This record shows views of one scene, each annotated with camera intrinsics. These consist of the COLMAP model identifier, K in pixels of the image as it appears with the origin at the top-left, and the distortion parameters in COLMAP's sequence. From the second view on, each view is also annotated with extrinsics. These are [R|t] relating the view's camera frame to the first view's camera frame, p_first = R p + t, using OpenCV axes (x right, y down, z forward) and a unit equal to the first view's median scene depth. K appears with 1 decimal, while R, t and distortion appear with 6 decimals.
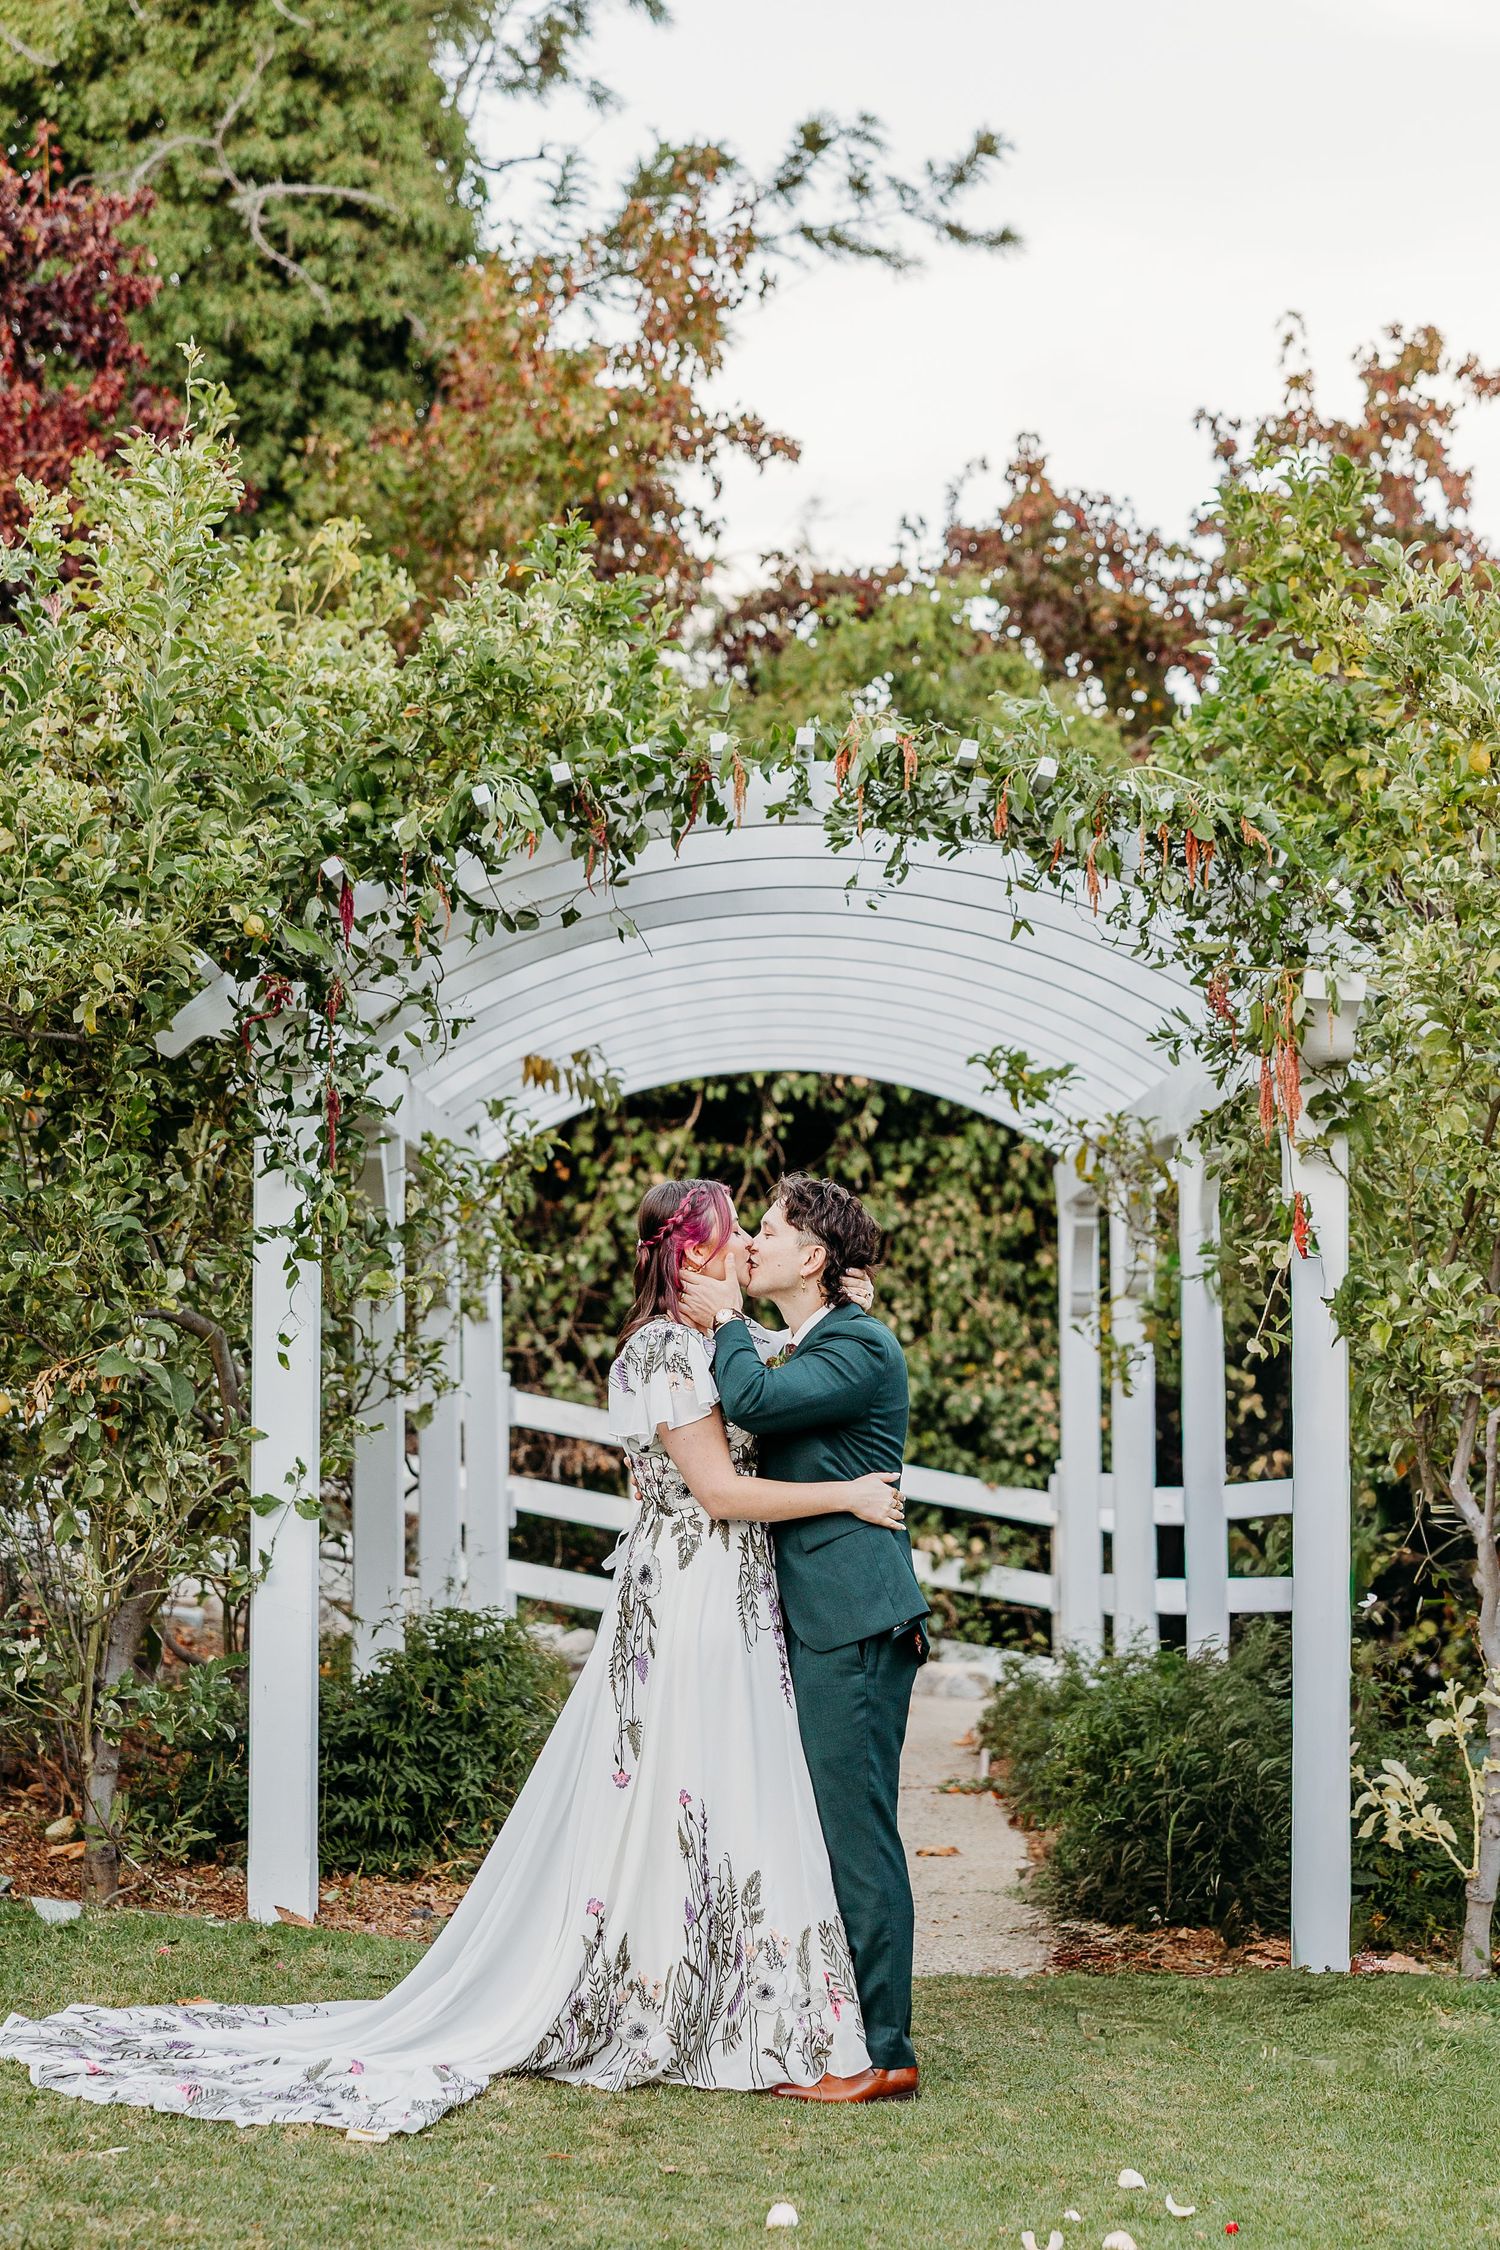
lens RADIAL K [[4535.6, 0, 831.6], [0, 4535.6, 1118.4], [0, 0, 1]] dist [0.029845, -0.229498]
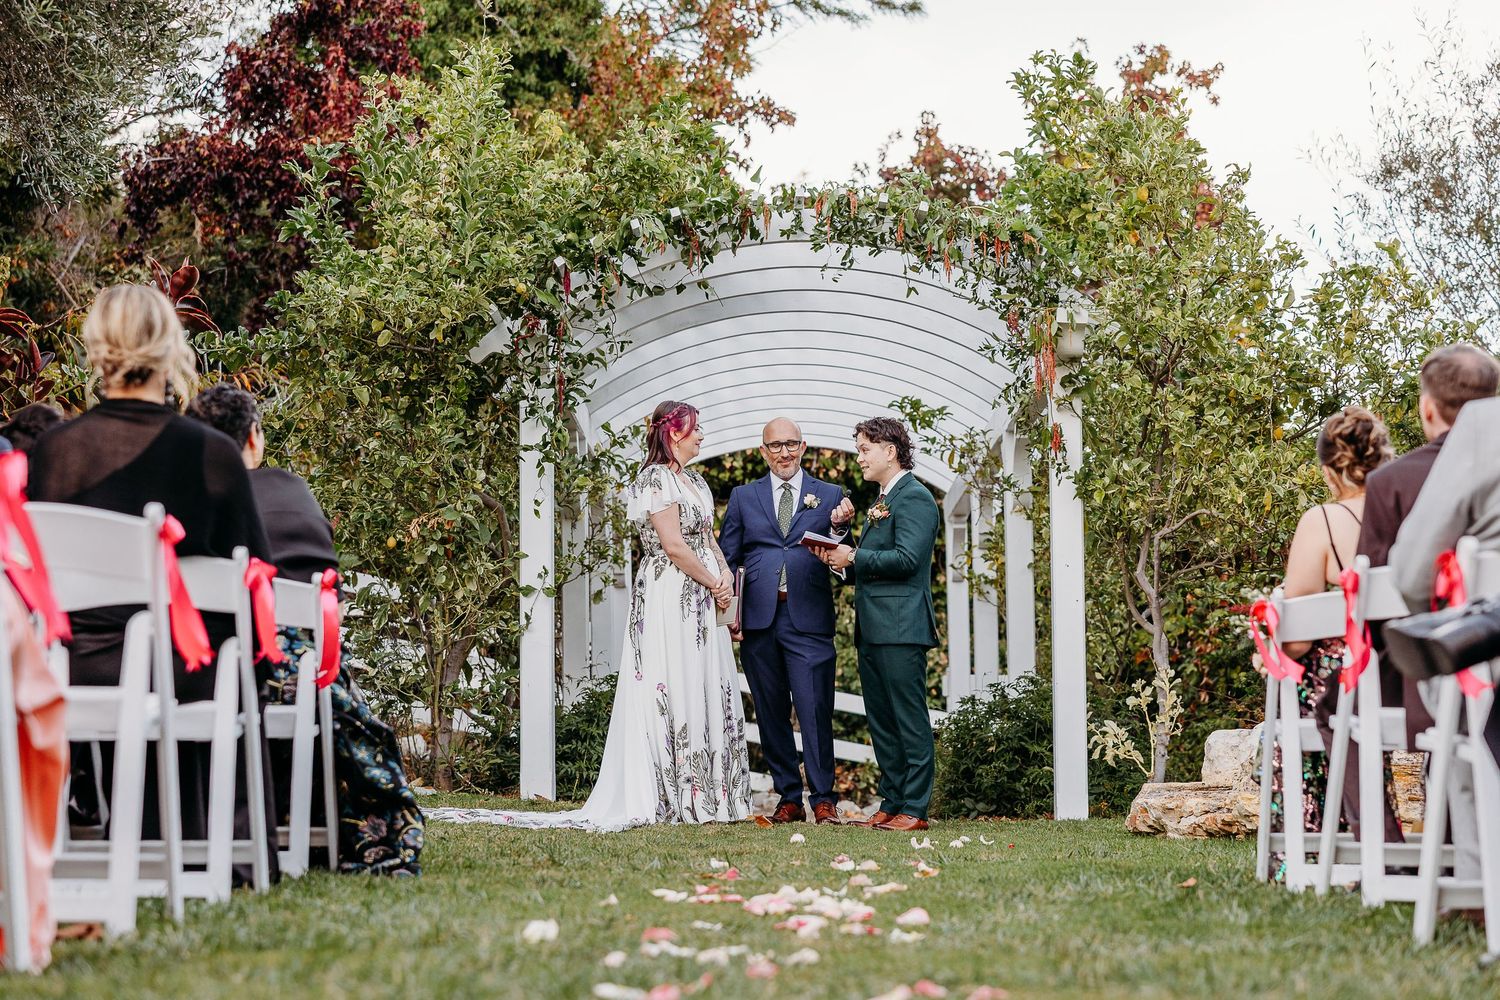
lens RADIAL K [[3023.8, 0, 777.1], [0, 3023.8, 559.3], [0, 0, 1]] dist [0.029845, -0.229498]
pose [[0.999842, -0.011458, -0.013607, 0.000294], [0.011046, 0.999491, -0.029935, 0.109934], [0.013943, 0.029780, 0.999459, -0.292326]]
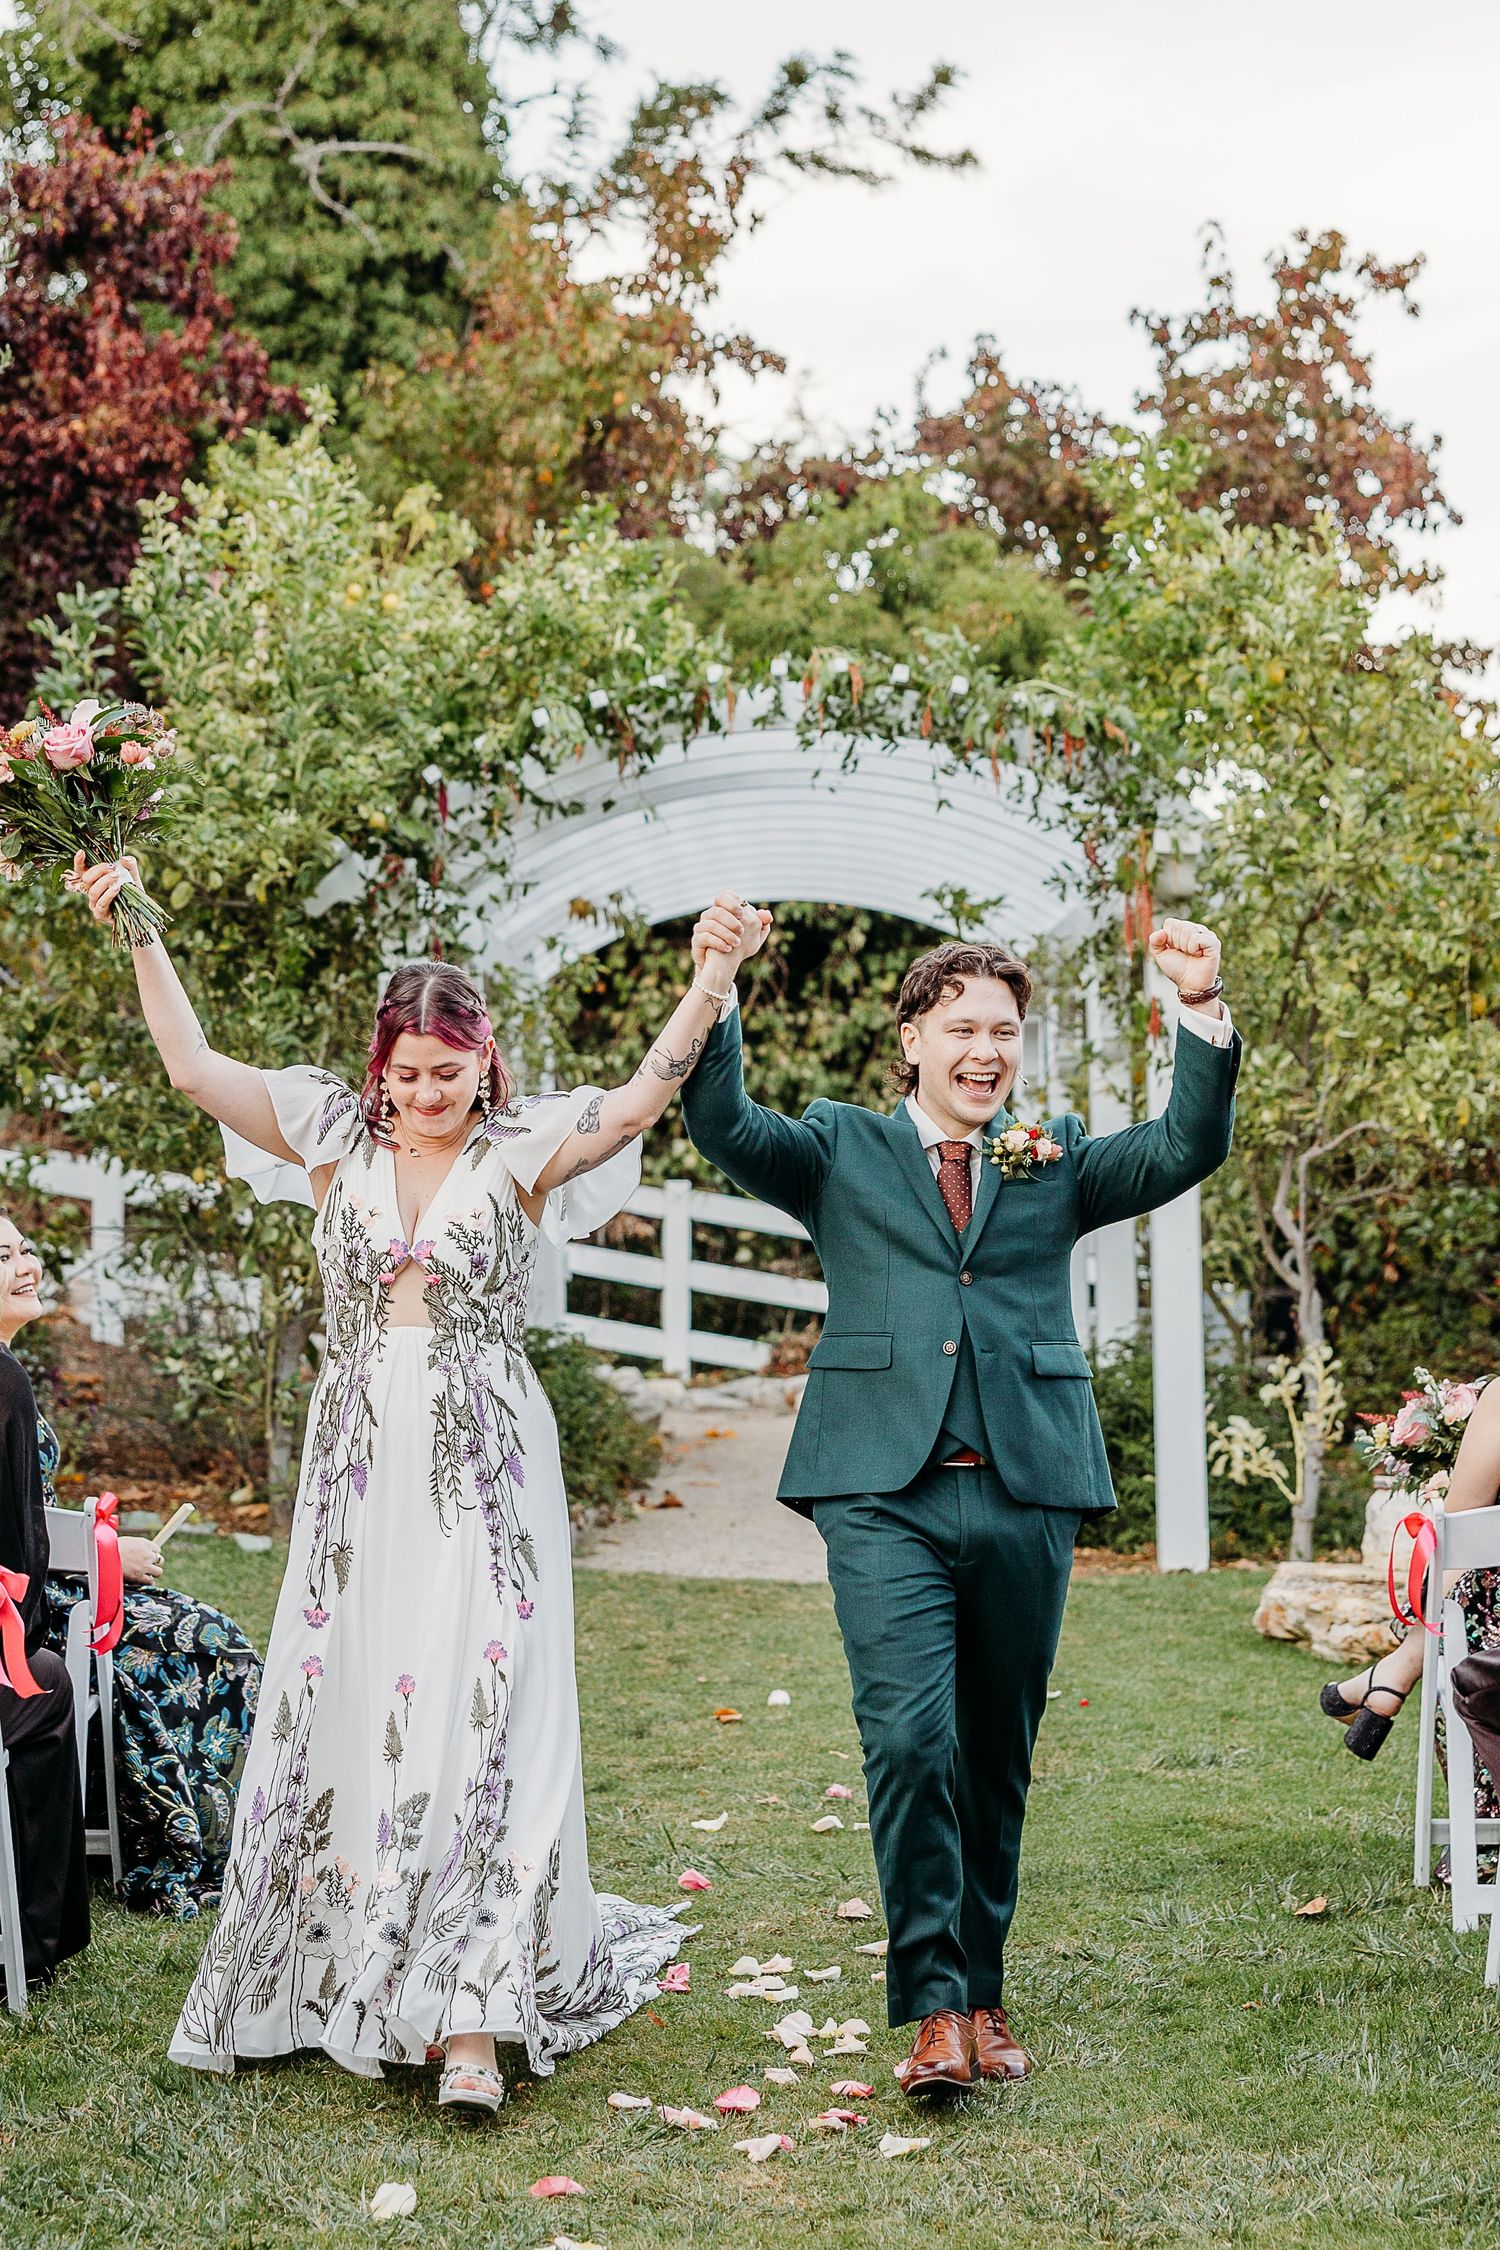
lens RADIAL K [[4536.6, 0, 689.8], [0, 4536.6, 1054.4], [0, 0, 1]] dist [0.001672, 0.375501]
pose [[0.998997, -0.024825, -0.037262, 0.014645], [0.025950, 0.999212, 0.030024, -0.010070], [0.036487, -0.030960, 0.998854, -0.340486]]
